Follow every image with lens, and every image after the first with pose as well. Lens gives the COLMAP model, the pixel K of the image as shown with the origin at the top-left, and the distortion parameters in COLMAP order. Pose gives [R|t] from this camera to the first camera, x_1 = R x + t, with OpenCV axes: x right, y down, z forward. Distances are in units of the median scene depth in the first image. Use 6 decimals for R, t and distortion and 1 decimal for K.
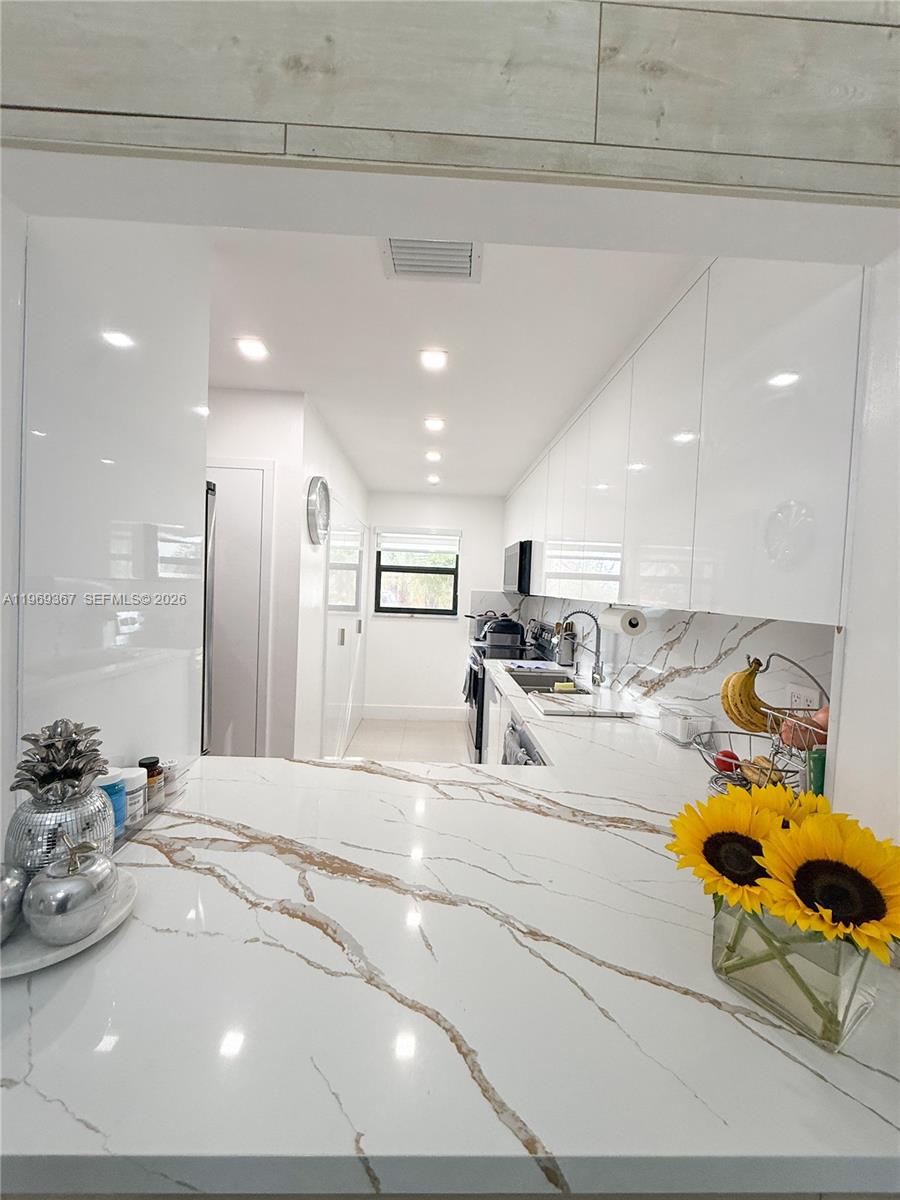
lens RADIAL K [[479.6, 0, 455.4], [0, 479.6, 601.9], [0, 0, 1]] dist [-0.000206, -0.000162]
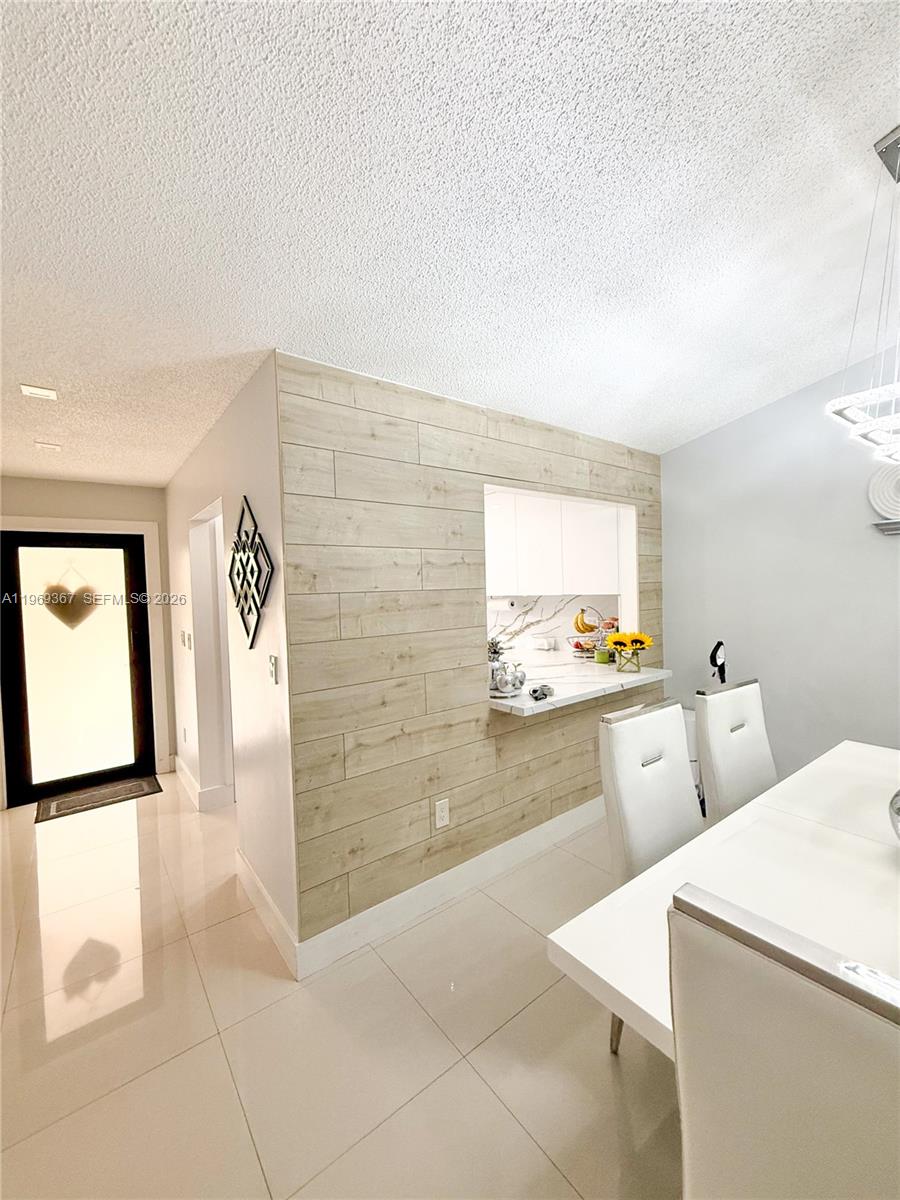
lens RADIAL K [[479.6, 0, 450.8], [0, 479.6, 598.6], [0, 0, 1]] dist [-0.000206, -0.000162]
pose [[0.809899, -0.075262, 0.581721, -0.463107], [0.081329, 0.996564, 0.015703, -0.015542], [-0.580903, 0.034593, 0.813237, -0.250837]]
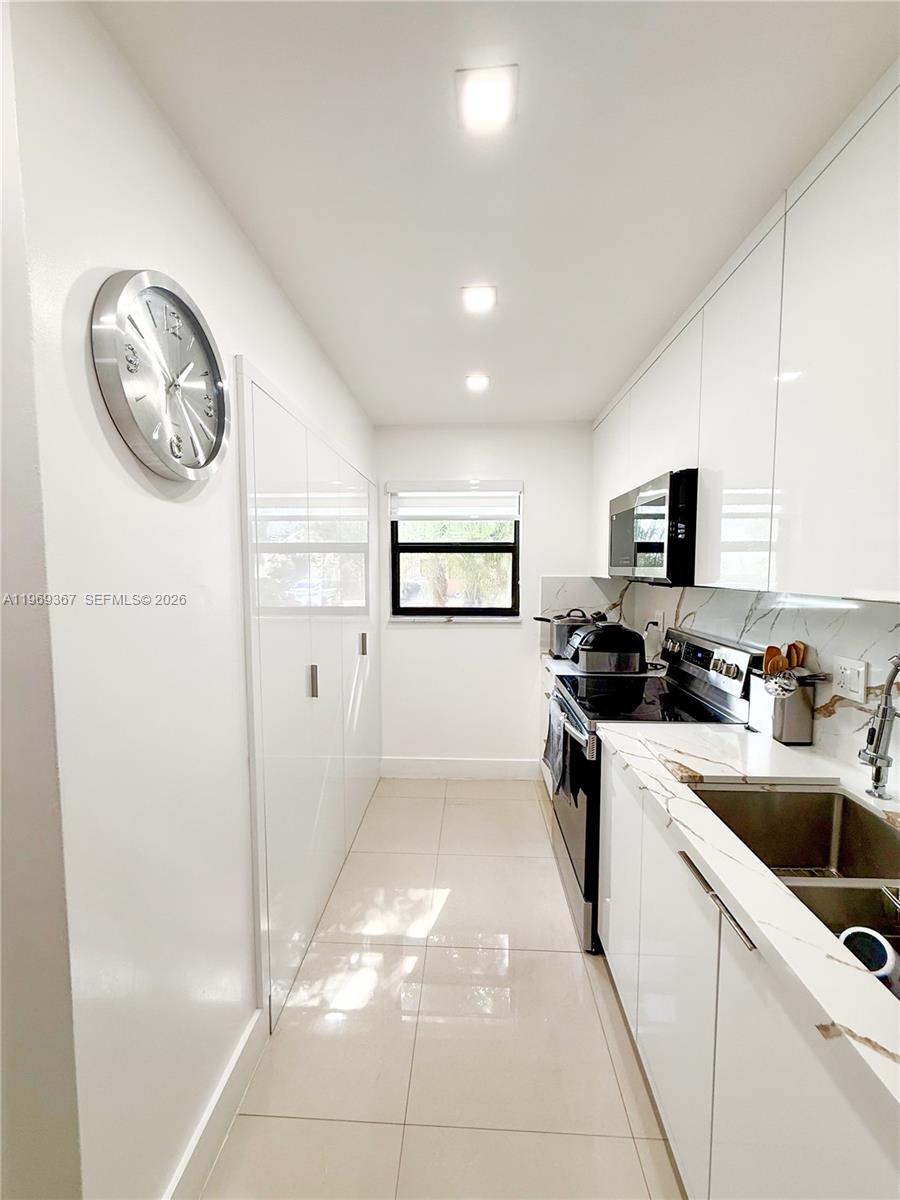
lens RADIAL K [[479.6, 0, 445.7], [0, 479.6, 601.0], [0, 0, 1]] dist [-0.000206, -0.000162]
pose [[0.994023, -0.033692, -0.103843, -0.028350], [0.037243, 0.998779, 0.032455, -0.017365], [0.102623, -0.036129, 0.994064, 0.369589]]
